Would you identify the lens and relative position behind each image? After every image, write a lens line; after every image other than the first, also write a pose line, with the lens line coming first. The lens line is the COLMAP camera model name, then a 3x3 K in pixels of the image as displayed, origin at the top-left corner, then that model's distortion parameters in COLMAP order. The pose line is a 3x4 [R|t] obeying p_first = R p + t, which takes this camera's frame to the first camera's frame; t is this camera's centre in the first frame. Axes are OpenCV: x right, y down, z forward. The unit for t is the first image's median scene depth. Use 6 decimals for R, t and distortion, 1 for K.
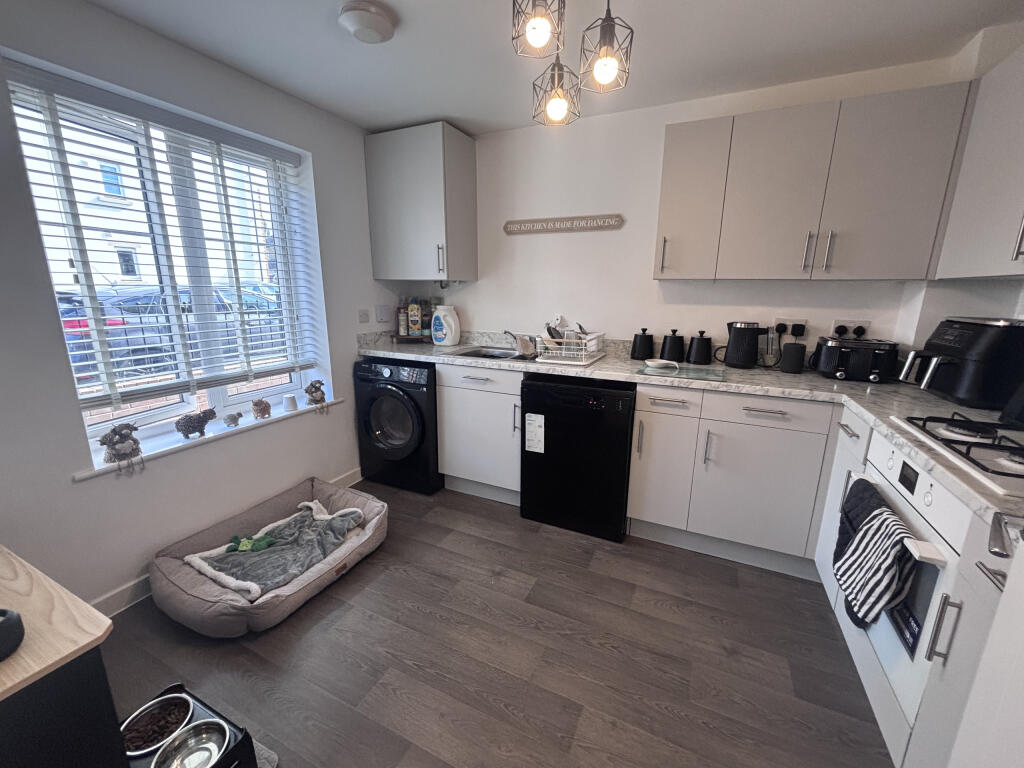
lens RADIAL K [[412.1, 0, 509.6], [0, 412.1, 383.6], [0, 0, 1]] dist [0.001258, -0.000205]
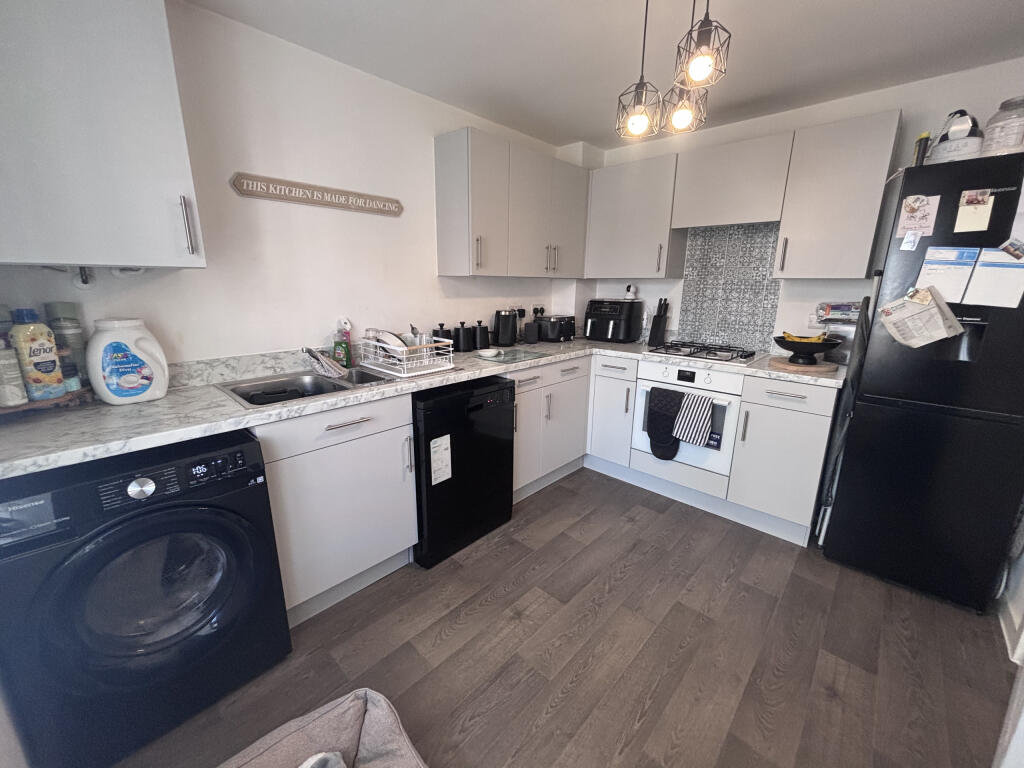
lens RADIAL K [[412.1, 0, 509.9], [0, 412.1, 384.8], [0, 0, 1]] dist [0.001258, -0.000205]
pose [[0.306561, -0.234119, 0.922610, -0.621841], [0.205344, 0.962722, 0.176067, -0.141496], [-0.929438, 0.135477, 0.343208, 0.557068]]
